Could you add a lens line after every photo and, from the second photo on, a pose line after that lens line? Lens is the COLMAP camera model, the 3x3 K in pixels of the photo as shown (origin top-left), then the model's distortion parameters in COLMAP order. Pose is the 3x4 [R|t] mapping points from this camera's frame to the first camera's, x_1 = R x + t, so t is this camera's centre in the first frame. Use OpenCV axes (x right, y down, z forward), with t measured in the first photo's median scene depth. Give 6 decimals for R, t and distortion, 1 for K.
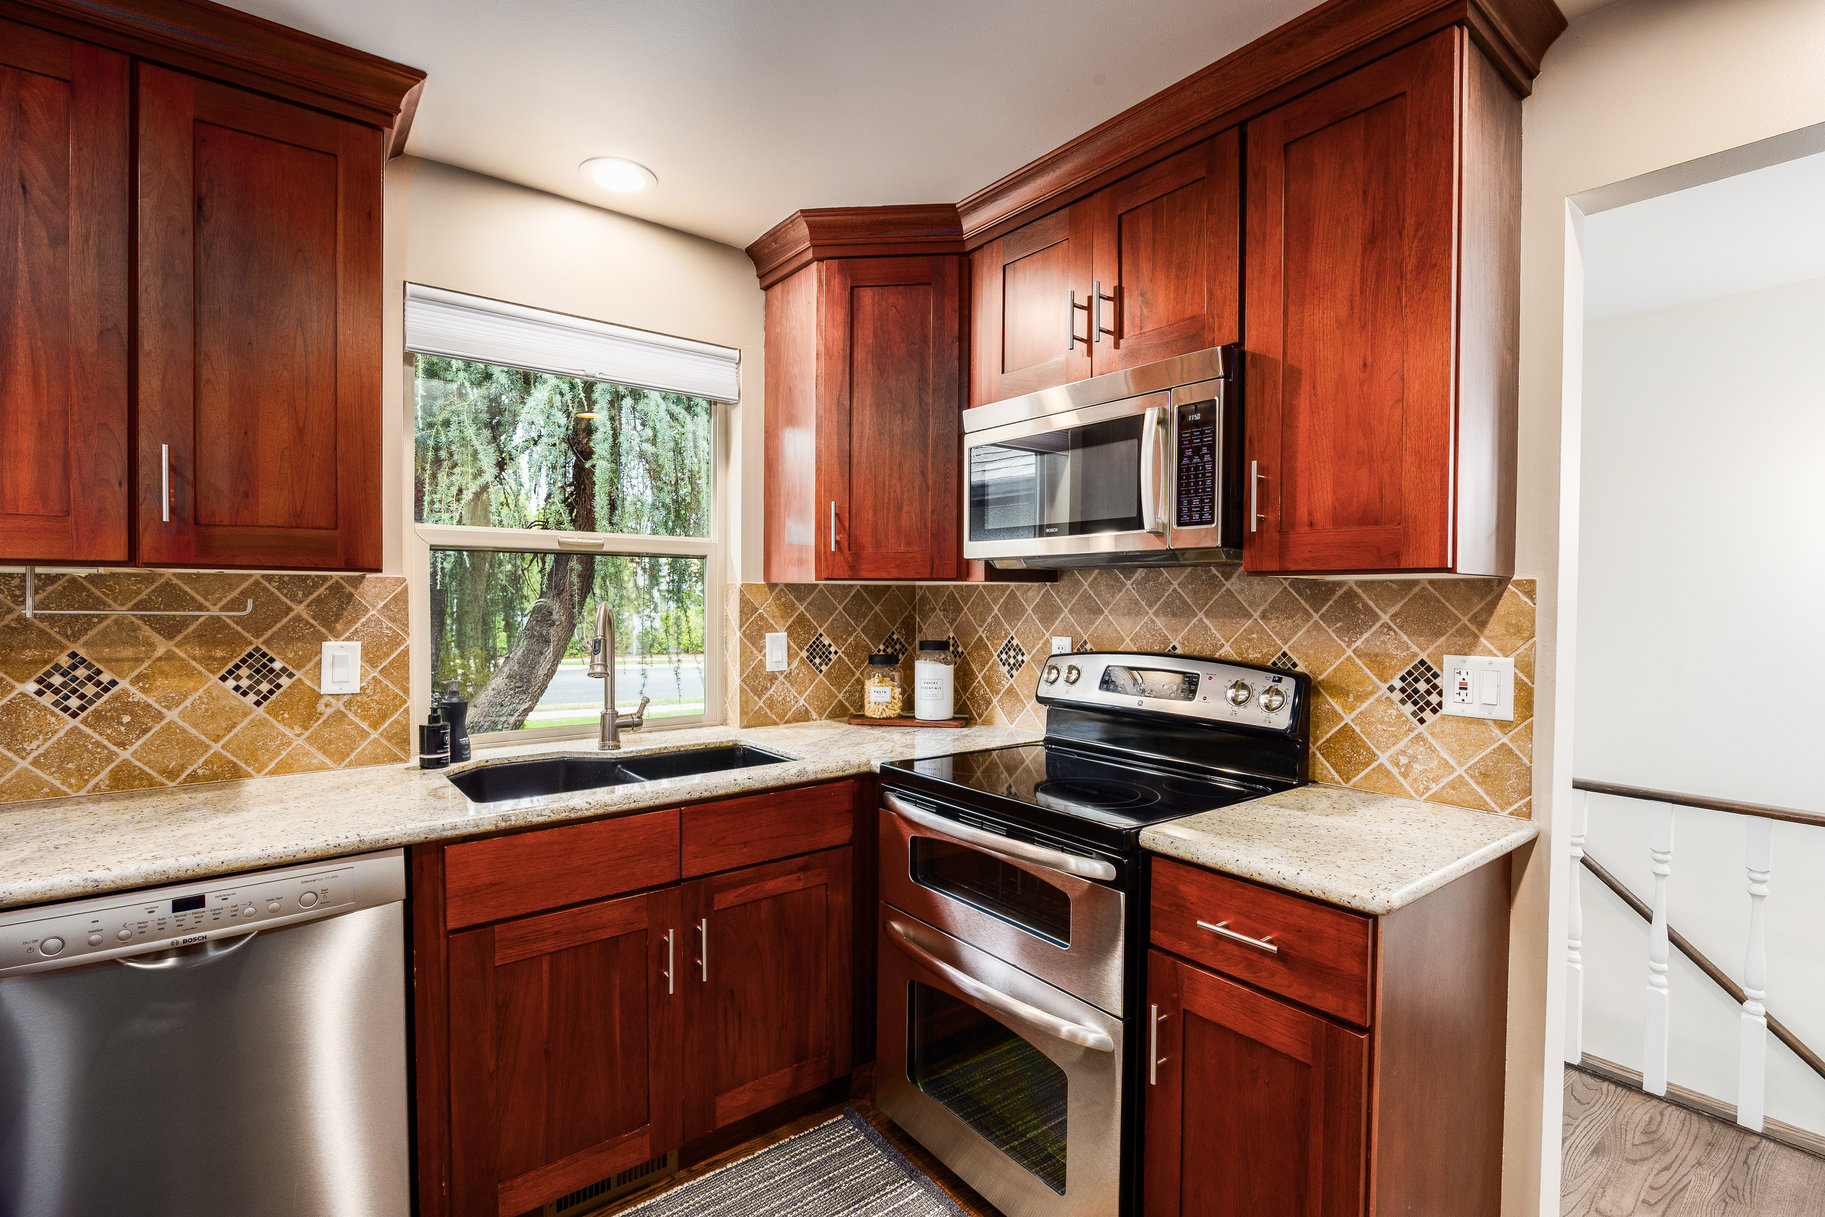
lens RADIAL K [[835.7, 0, 919.7], [0, 835.7, 616.5], [0, 0, 1]] dist [-0.013057, 0.000650]
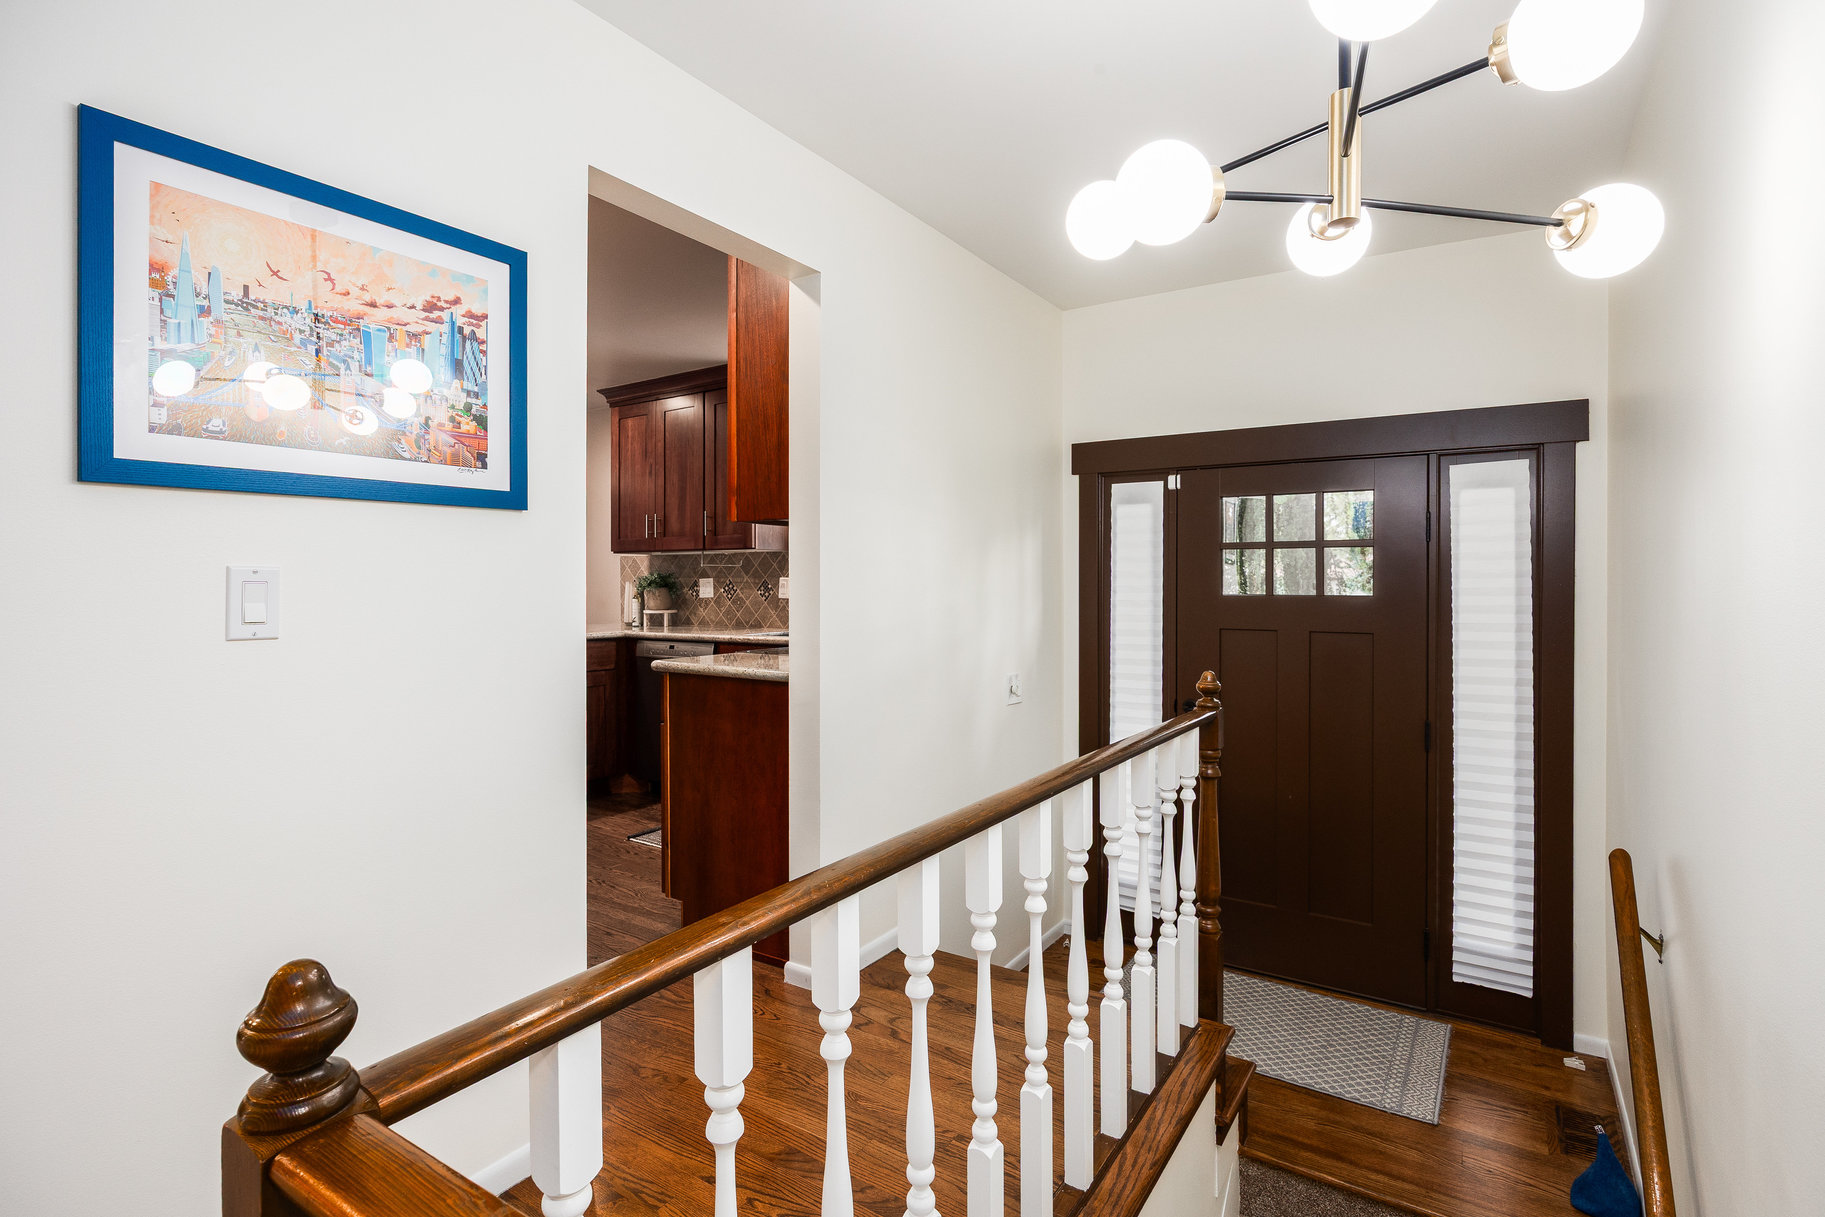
lens RADIAL K [[896.1, 0, 904.0], [0, 896.1, 579.3], [0, 0, 1]] dist [-0.002083, -0.000046]
pose [[0.302863, -0.005659, -0.953017, 2.098919], [-0.020226, 0.999719, -0.012365, 0.064462], [0.952820, 0.023021, 0.302663, 0.558109]]
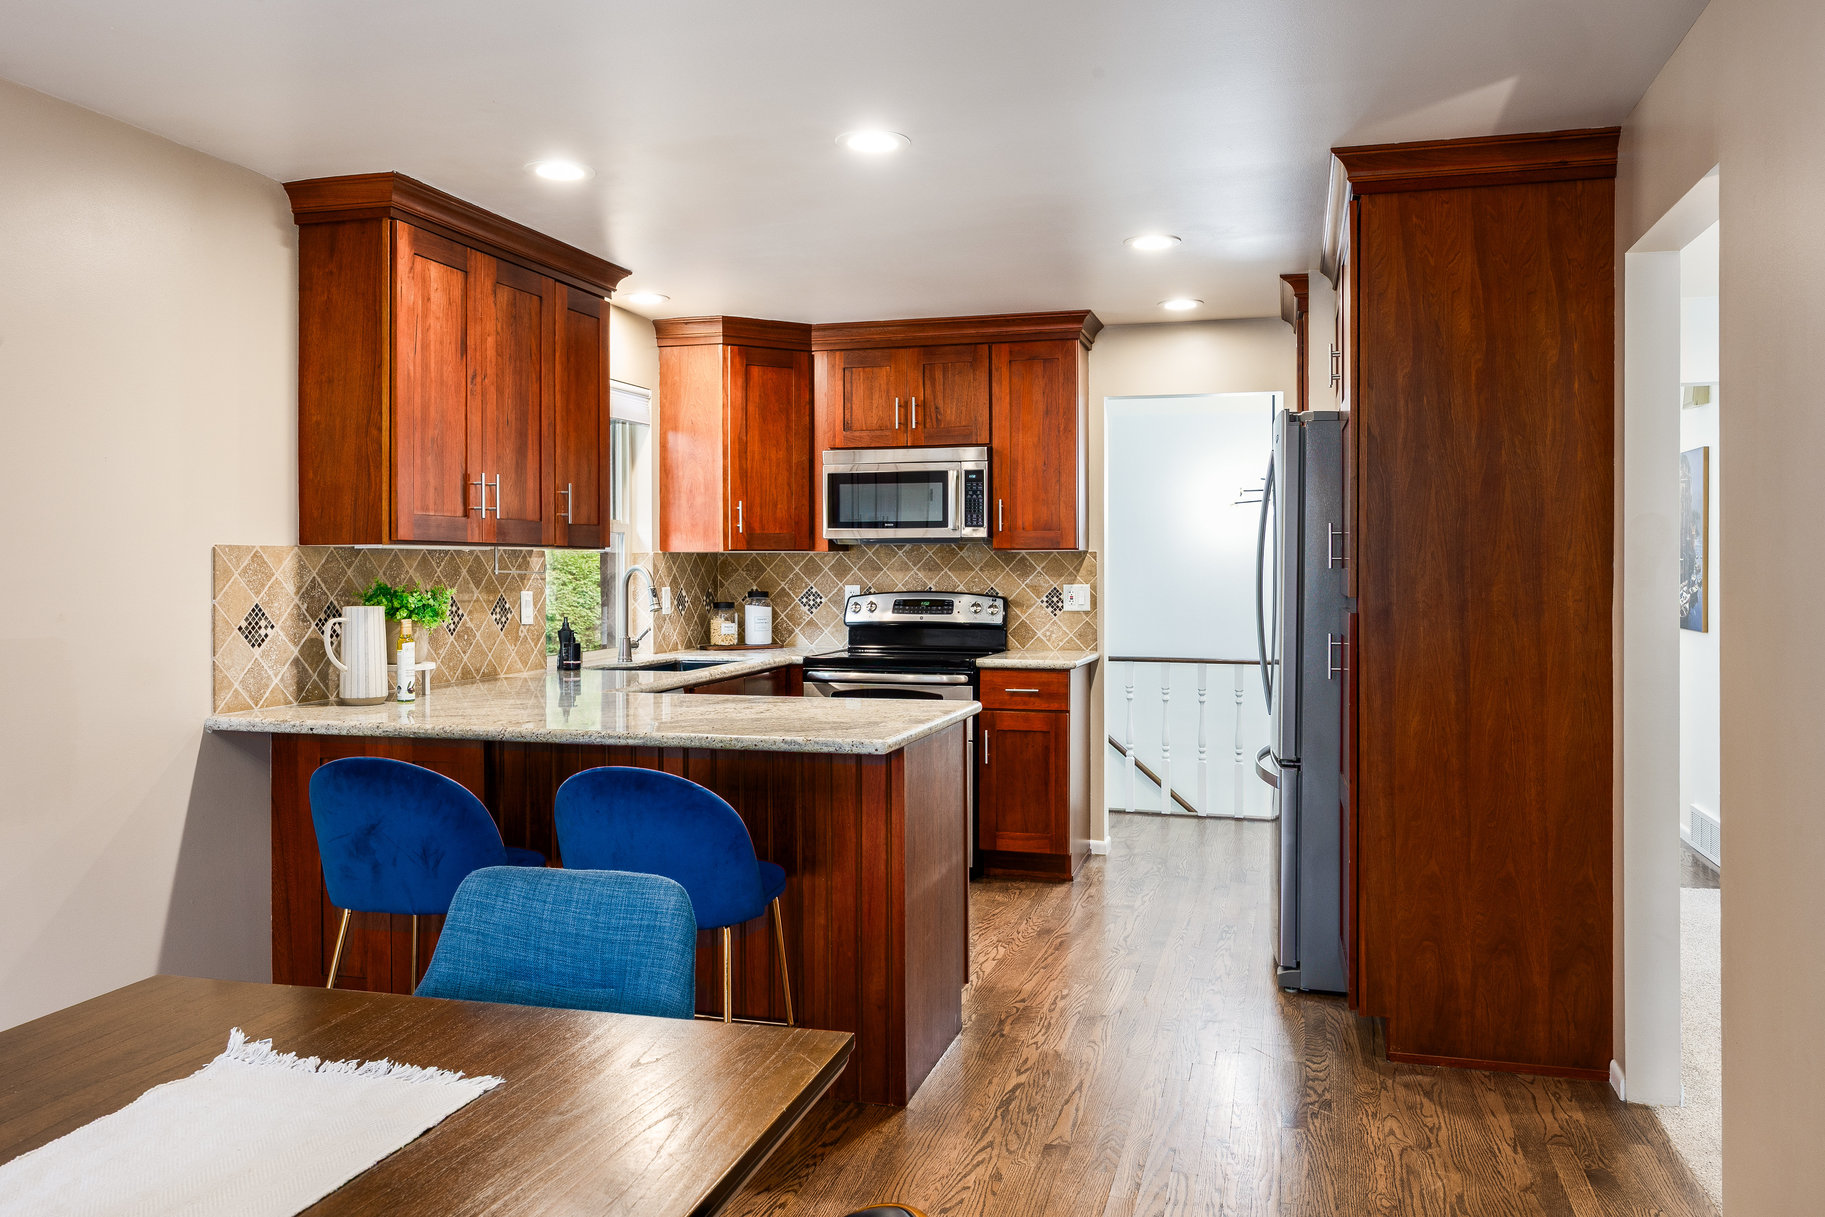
lens RADIAL K [[1368.8, 0, 913.9], [0, 1368.8, 591.1], [0, 0, 1]] dist [-0.002397, 0.000877]
pose [[0.812664, -0.018732, 0.582431, -1.710677], [0.020333, 0.999786, 0.003785, 0.037233], [-0.582378, 0.008766, 0.812871, -1.640068]]
